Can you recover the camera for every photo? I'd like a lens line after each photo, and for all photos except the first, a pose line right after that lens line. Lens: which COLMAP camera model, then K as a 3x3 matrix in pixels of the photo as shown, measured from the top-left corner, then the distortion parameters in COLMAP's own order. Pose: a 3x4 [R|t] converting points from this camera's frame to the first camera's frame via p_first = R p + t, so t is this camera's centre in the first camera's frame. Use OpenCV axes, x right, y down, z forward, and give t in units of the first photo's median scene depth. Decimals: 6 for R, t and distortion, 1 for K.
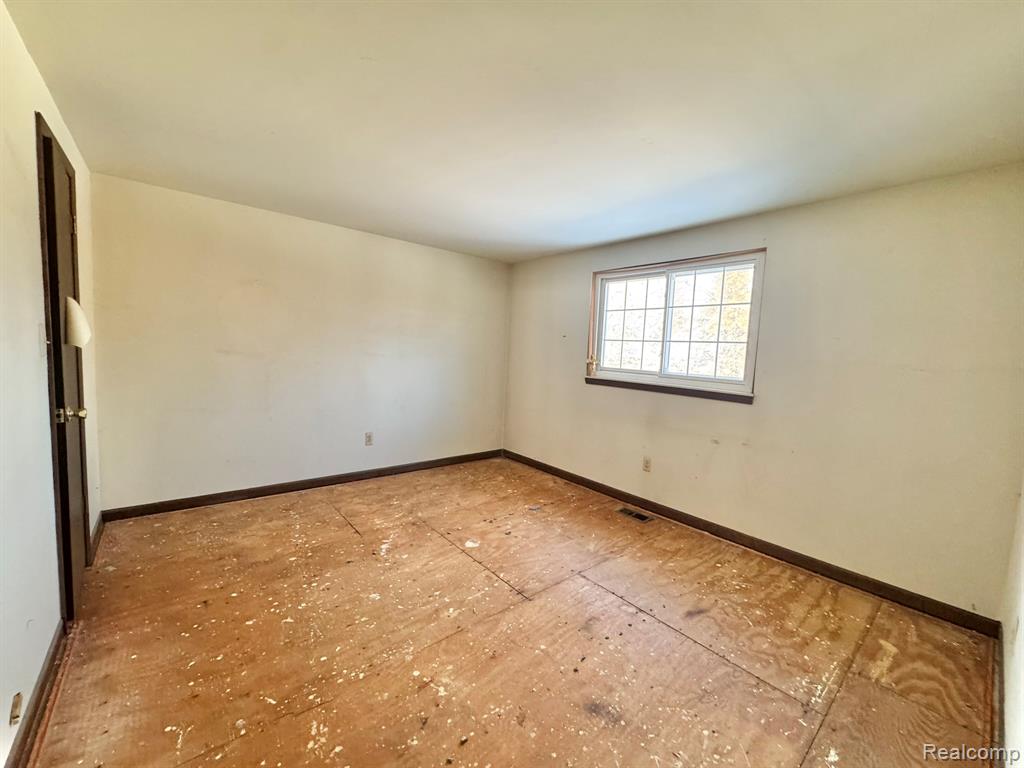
lens RADIAL K [[407.1, 0, 510.5], [0, 407.1, 381.6], [0, 0, 1]] dist [-0.003216, 0.000483]
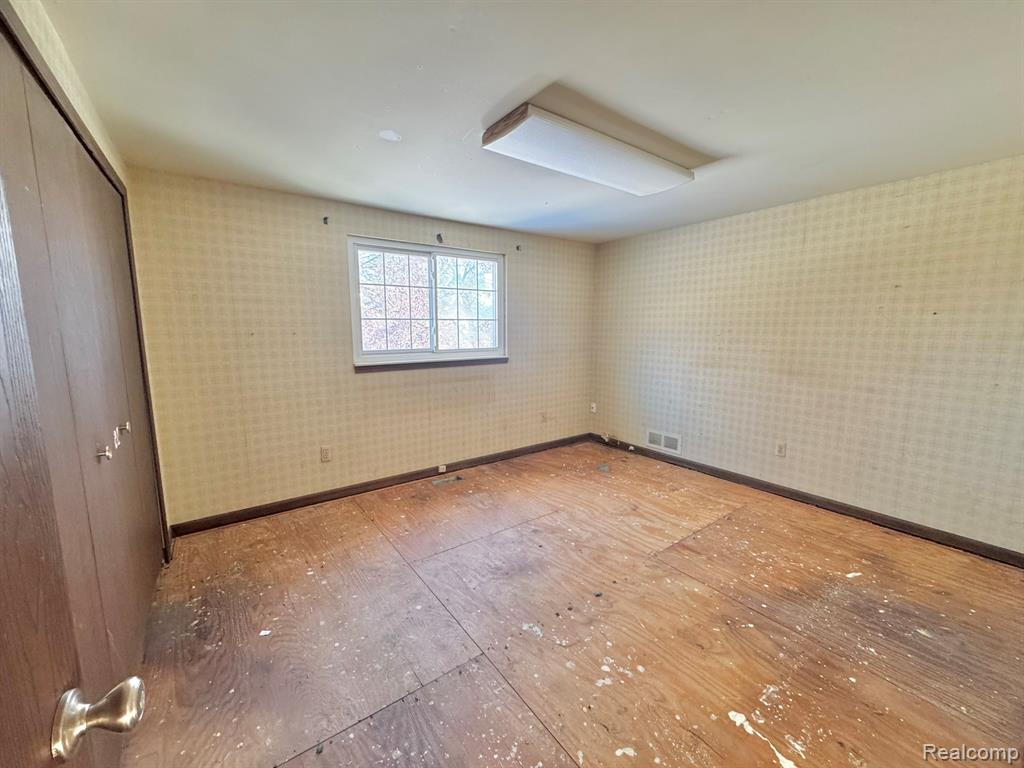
lens RADIAL K [[407.1, 0, 511.3], [0, 407.1, 383.7], [0, 0, 1]] dist [-0.003216, 0.000483]
pose [[0.038513, -0.187754, 0.981461, -0.723517], [0.082921, 0.979402, 0.184106, -0.118942], [-0.995812, 0.074293, 0.053288, 0.780419]]
